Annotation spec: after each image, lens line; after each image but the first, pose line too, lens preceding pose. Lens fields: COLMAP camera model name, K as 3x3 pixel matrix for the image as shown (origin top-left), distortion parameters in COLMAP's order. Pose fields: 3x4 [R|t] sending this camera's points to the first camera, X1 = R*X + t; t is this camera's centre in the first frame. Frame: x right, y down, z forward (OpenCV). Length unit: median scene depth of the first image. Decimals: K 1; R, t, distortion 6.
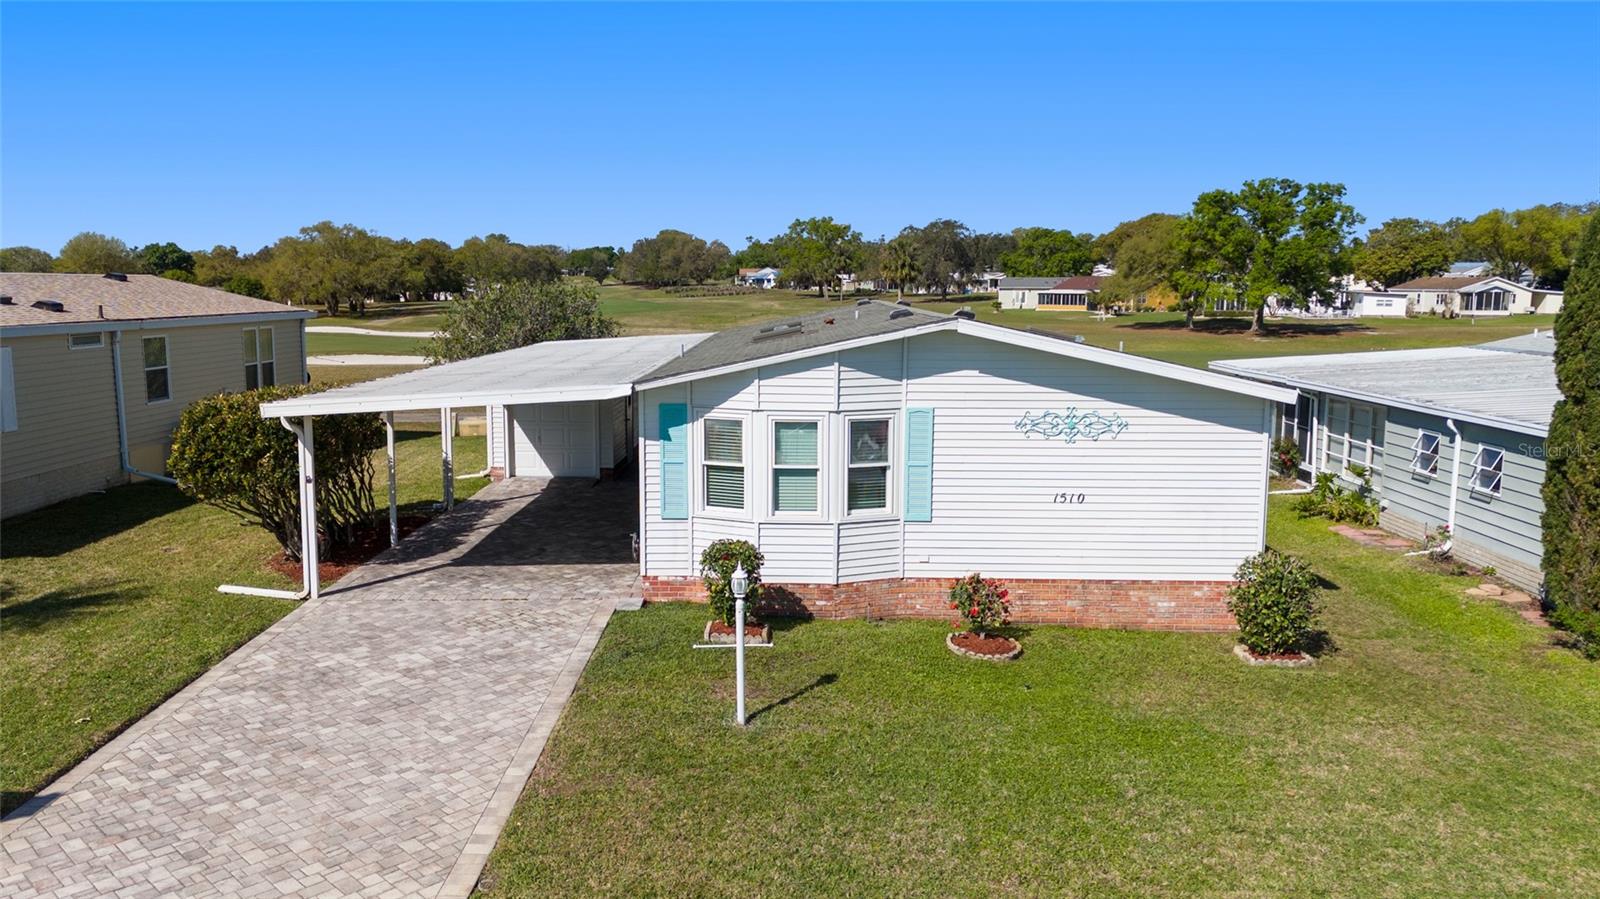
lens RADIAL K [[1202.7, 0, 800.0], [0, 1202.7, 449.5], [0, 0, 1]] dist [0.093494, -0.105665]
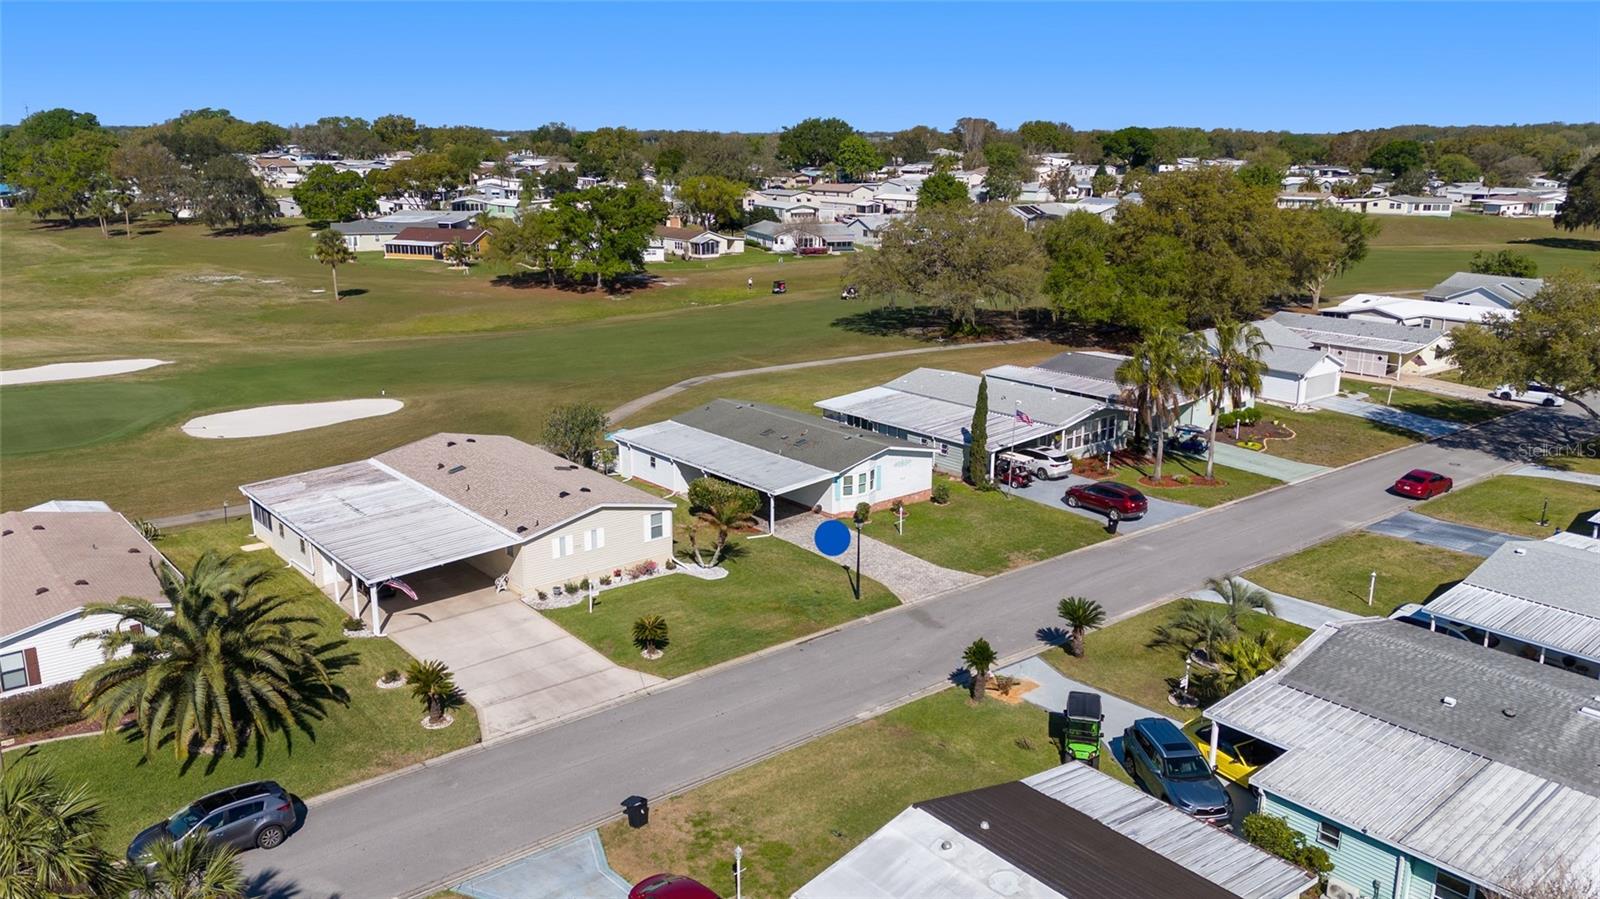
lens RADIAL K [[1202.7, 0, 800.0], [0, 1202.7, 449.5], [0, 0, 1]] dist [0.093494, -0.105665]
pose [[0.764391, -0.168143, 0.622442, -2.916205], [0.089452, 0.983717, 0.155883, -0.819808], [-0.638518, -0.063477, 0.766985, -2.259741]]
